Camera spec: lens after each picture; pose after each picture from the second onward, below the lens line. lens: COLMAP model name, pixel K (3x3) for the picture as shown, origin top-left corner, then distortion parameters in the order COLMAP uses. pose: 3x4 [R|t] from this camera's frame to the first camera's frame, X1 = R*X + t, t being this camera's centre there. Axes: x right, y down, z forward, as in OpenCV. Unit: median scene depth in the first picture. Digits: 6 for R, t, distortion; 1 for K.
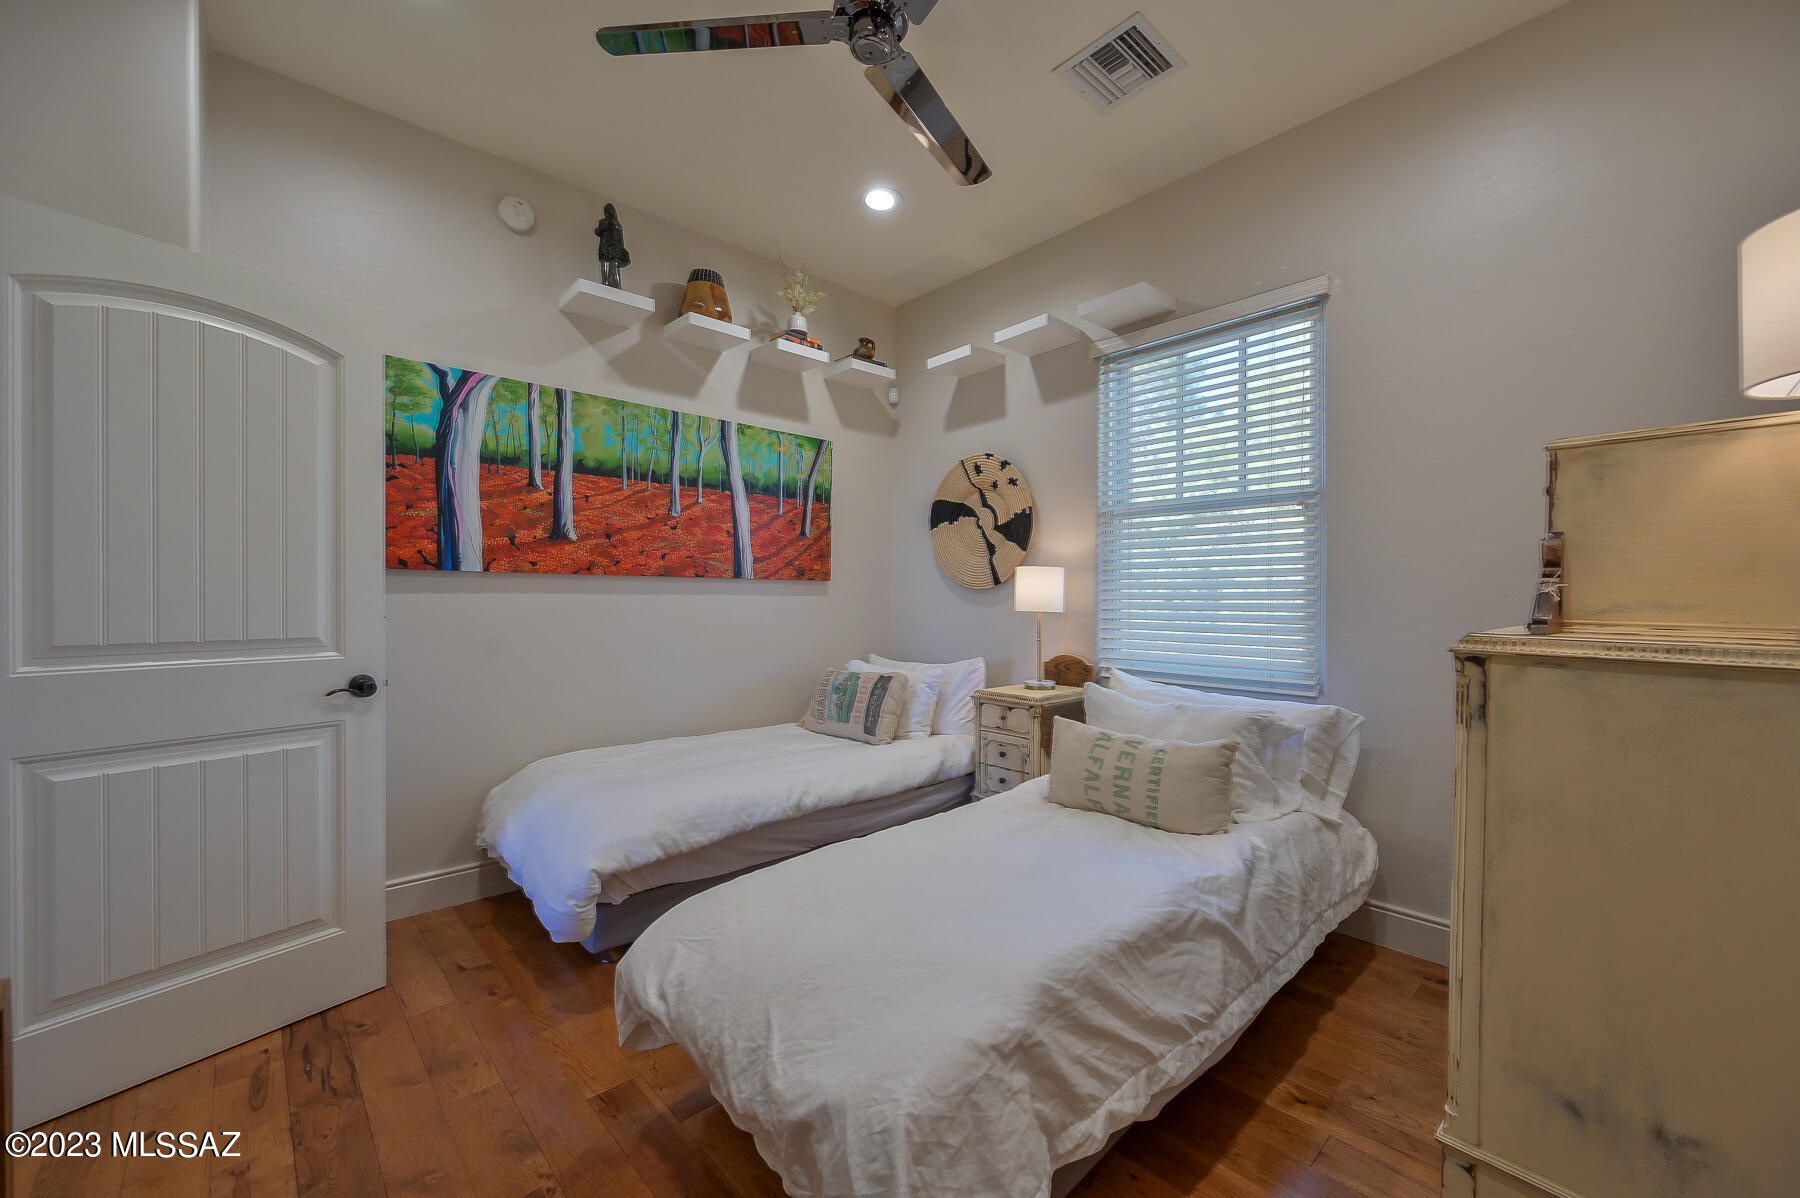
lens RADIAL K [[706.3, 0, 900.2], [0, 706.3, 602.5], [0, 0, 1]] dist [0.001343, -0.000069]
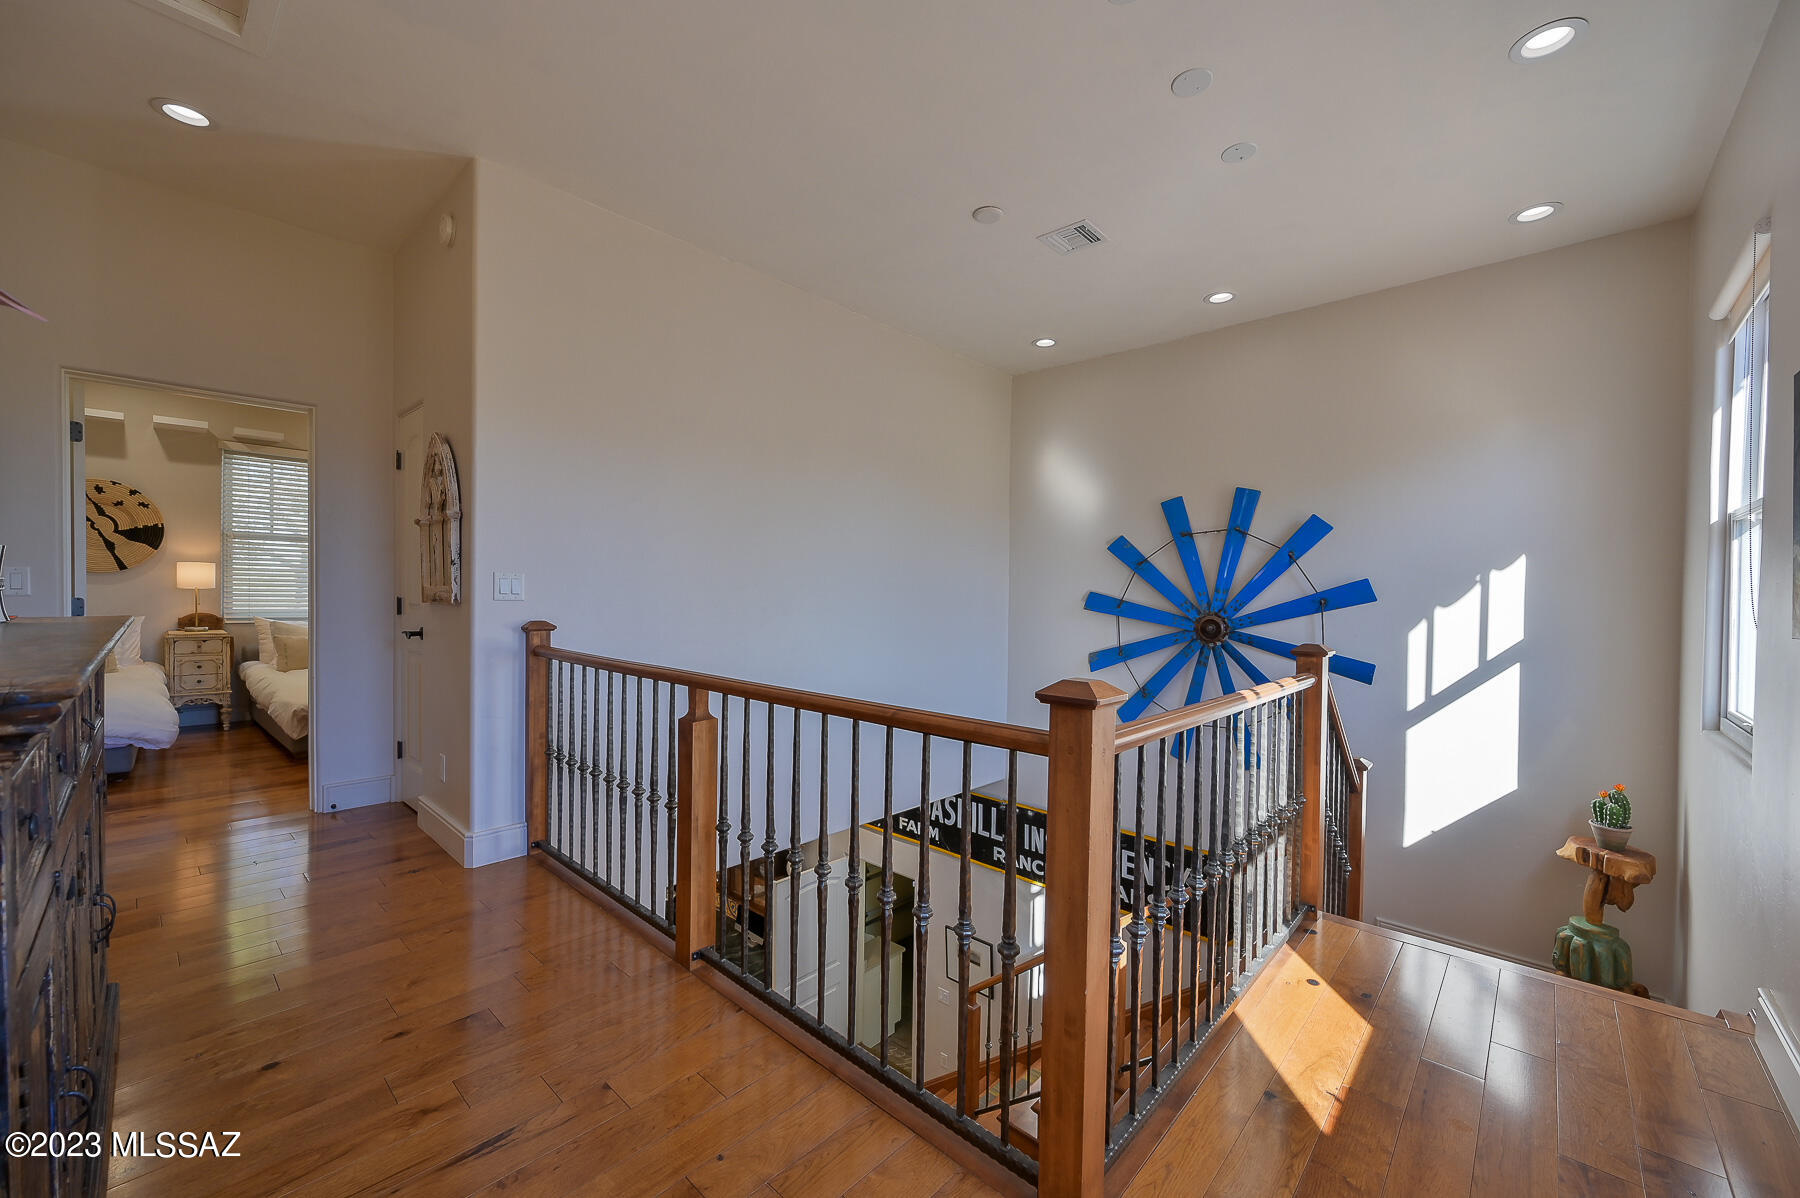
lens RADIAL K [[706.3, 0, 896.9], [0, 706.3, 604.0], [0, 0, 1]] dist [0.001343, -0.000069]
pose [[-0.078967, -0.009615, 0.996831, -1.519857], [-0.012563, 0.999884, 0.008650, 0.013878], [-0.996798, -0.011840, -0.079079, -0.539783]]
